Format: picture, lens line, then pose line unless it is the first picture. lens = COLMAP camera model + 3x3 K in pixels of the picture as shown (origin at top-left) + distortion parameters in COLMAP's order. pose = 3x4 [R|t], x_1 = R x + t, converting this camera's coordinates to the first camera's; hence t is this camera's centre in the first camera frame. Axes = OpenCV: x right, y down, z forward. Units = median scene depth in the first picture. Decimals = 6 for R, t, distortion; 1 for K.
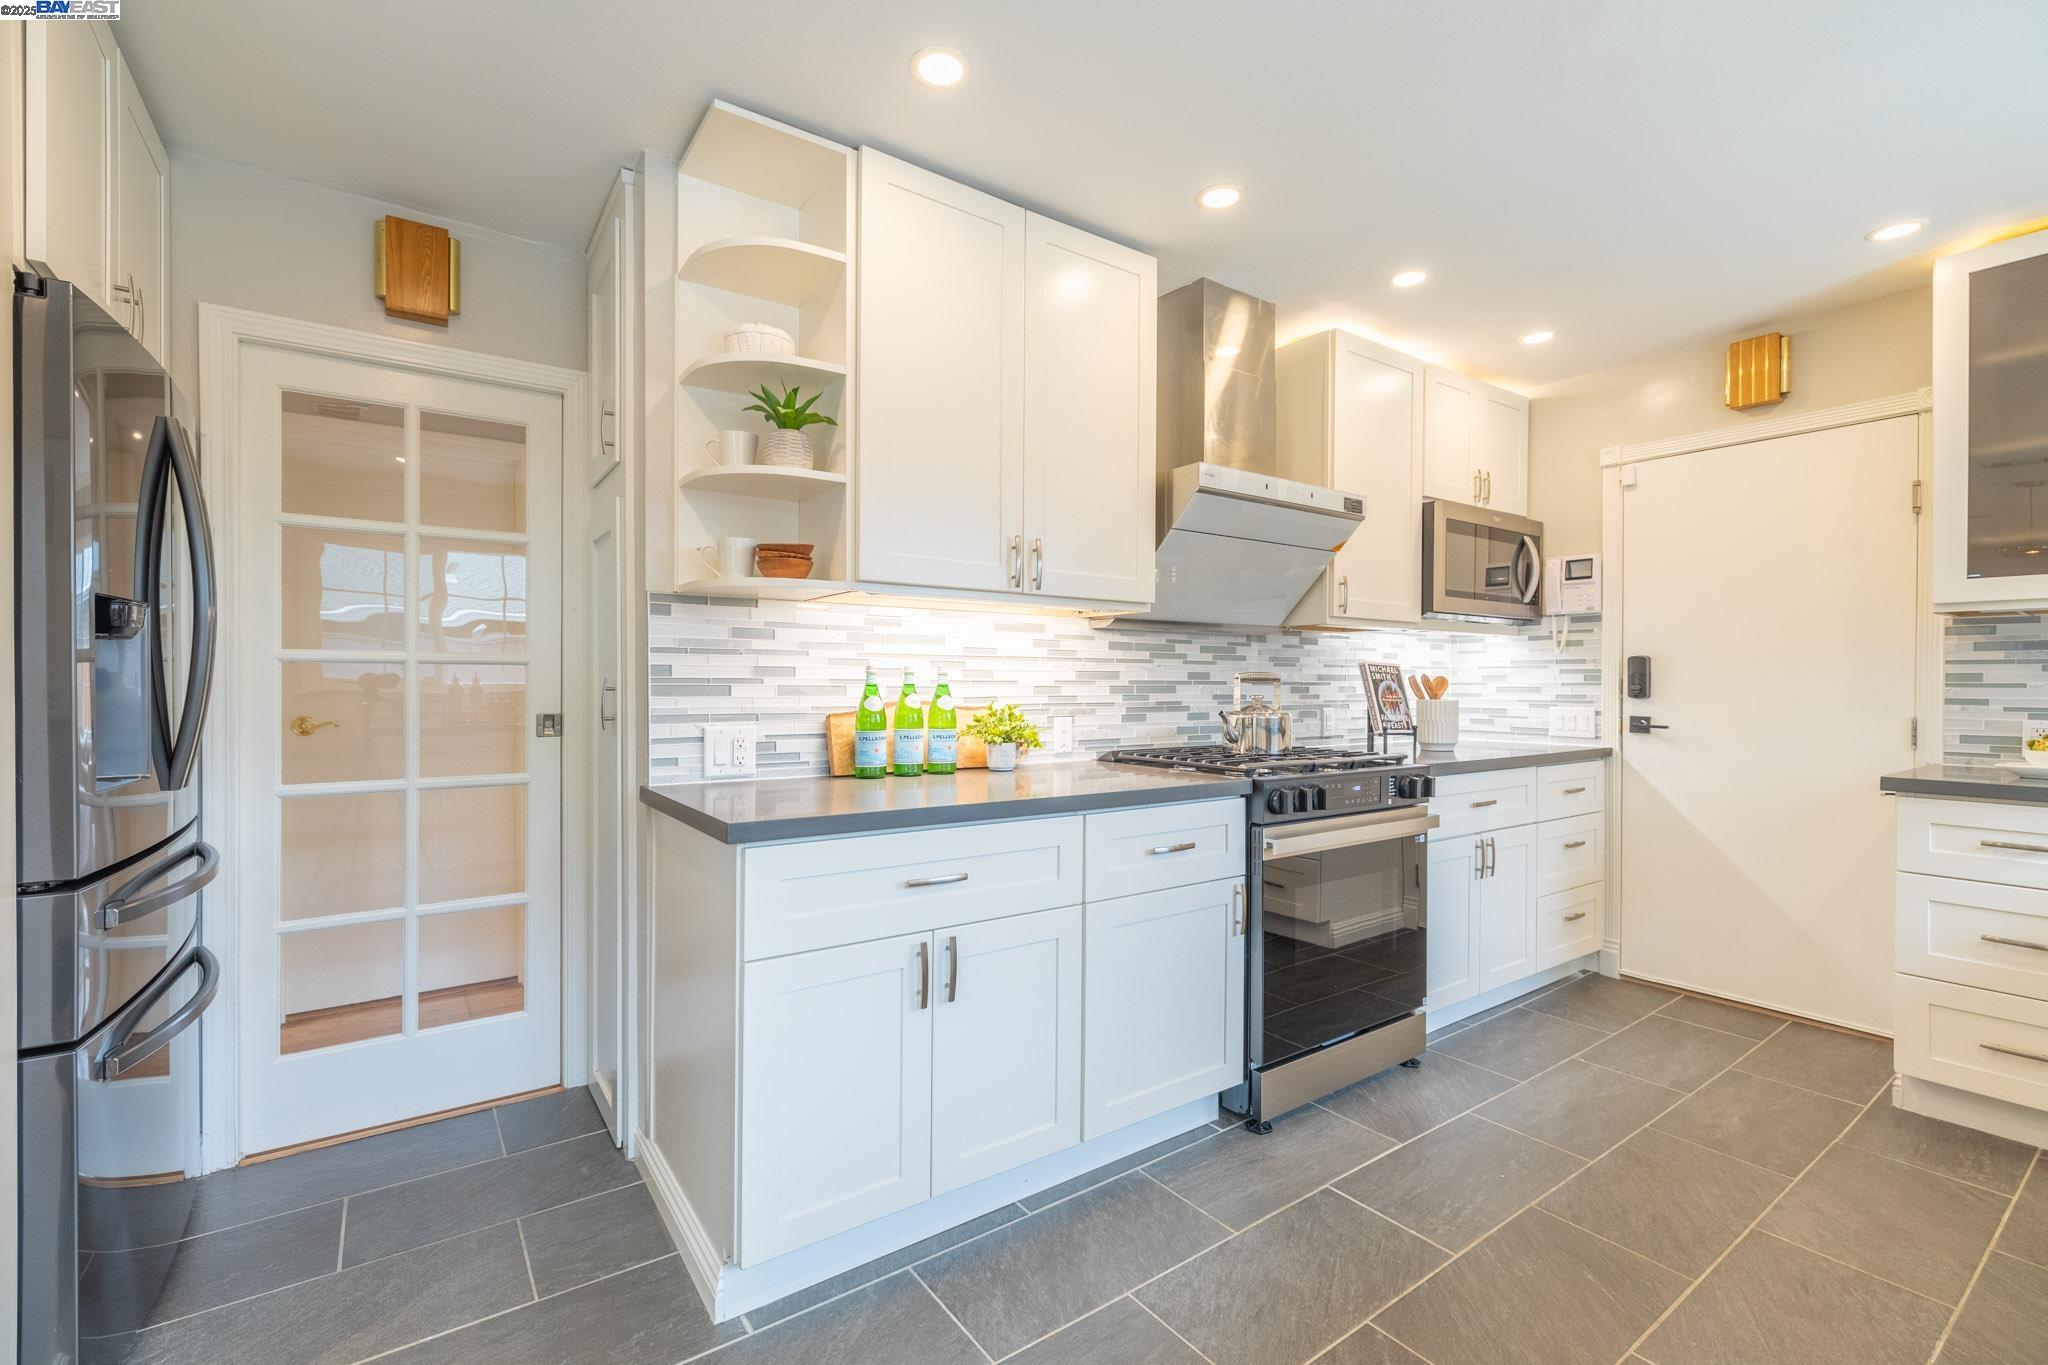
lens RADIAL K [[886.1, 0, 978.6], [0, 886.1, 684.7], [0, 0, 1]] dist [0.000180, -0.000083]
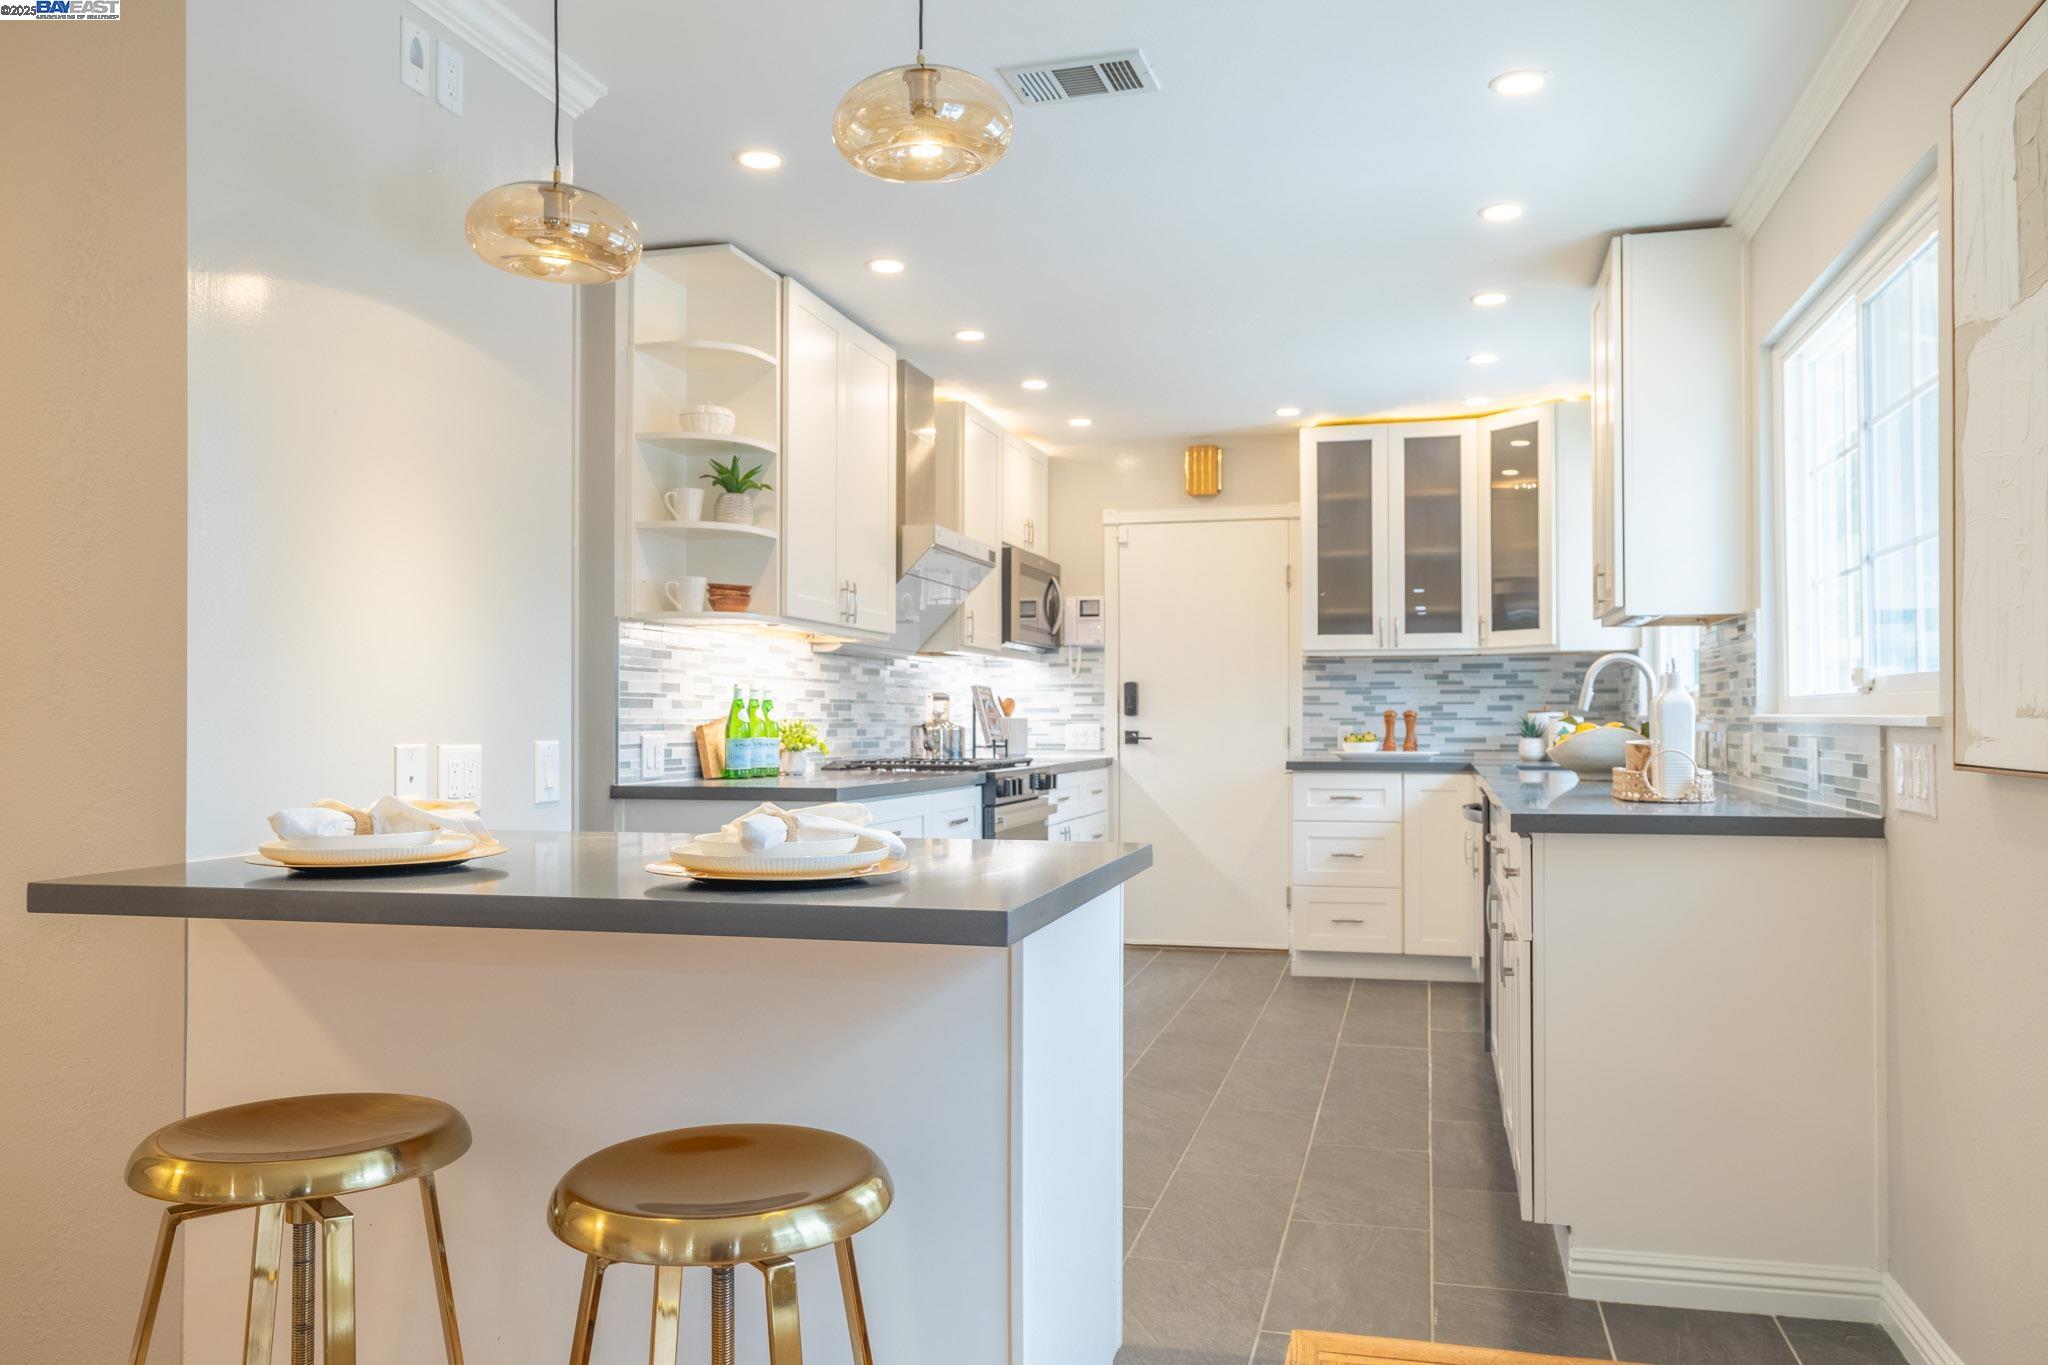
lens RADIAL K [[1479.4, 0, 1025.6], [0, 1479.4, 689.9], [0, 0, 1]] dist [-0.000113, -0.004066]
pose [[0.759150, 0.007365, 0.650874, -0.862307], [0.006463, 0.999801, -0.018851, 0.020624], [-0.650884, 0.018518, 0.758951, -0.570906]]
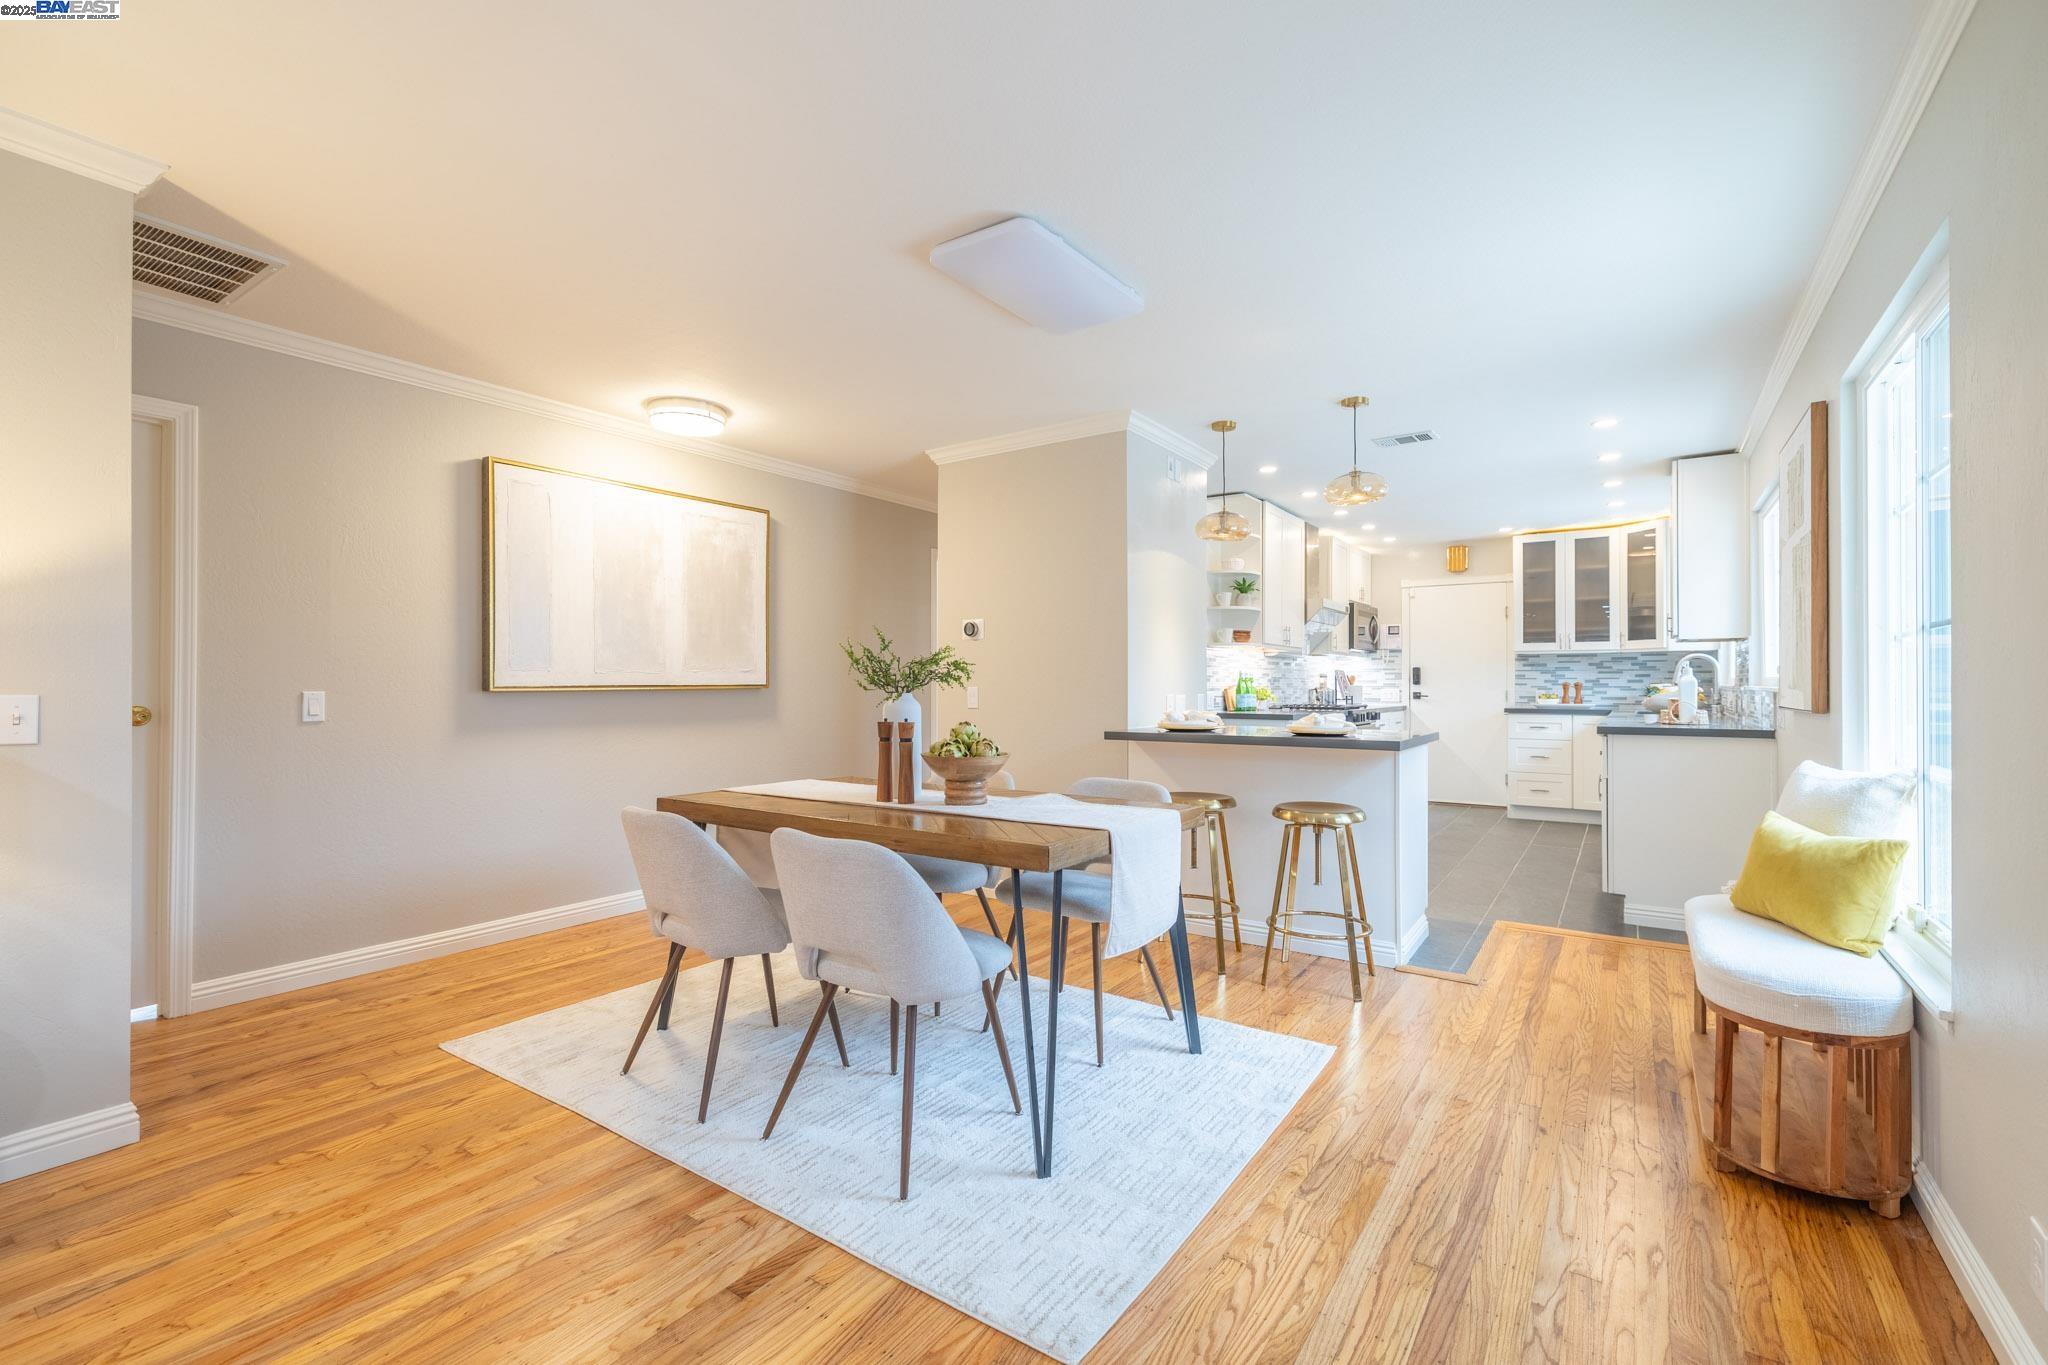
lens RADIAL K [[866.1, 0, 1021.5], [0, 866.1, 676.1], [0, 0, 1]] dist [-0.000219, 0.000056]
pose [[0.934721, 0.000586, 0.355383, -1.356155], [0.003413, 0.999938, -0.010626, 0.016276], [-0.355367, 0.011146, 0.934660, -1.019024]]
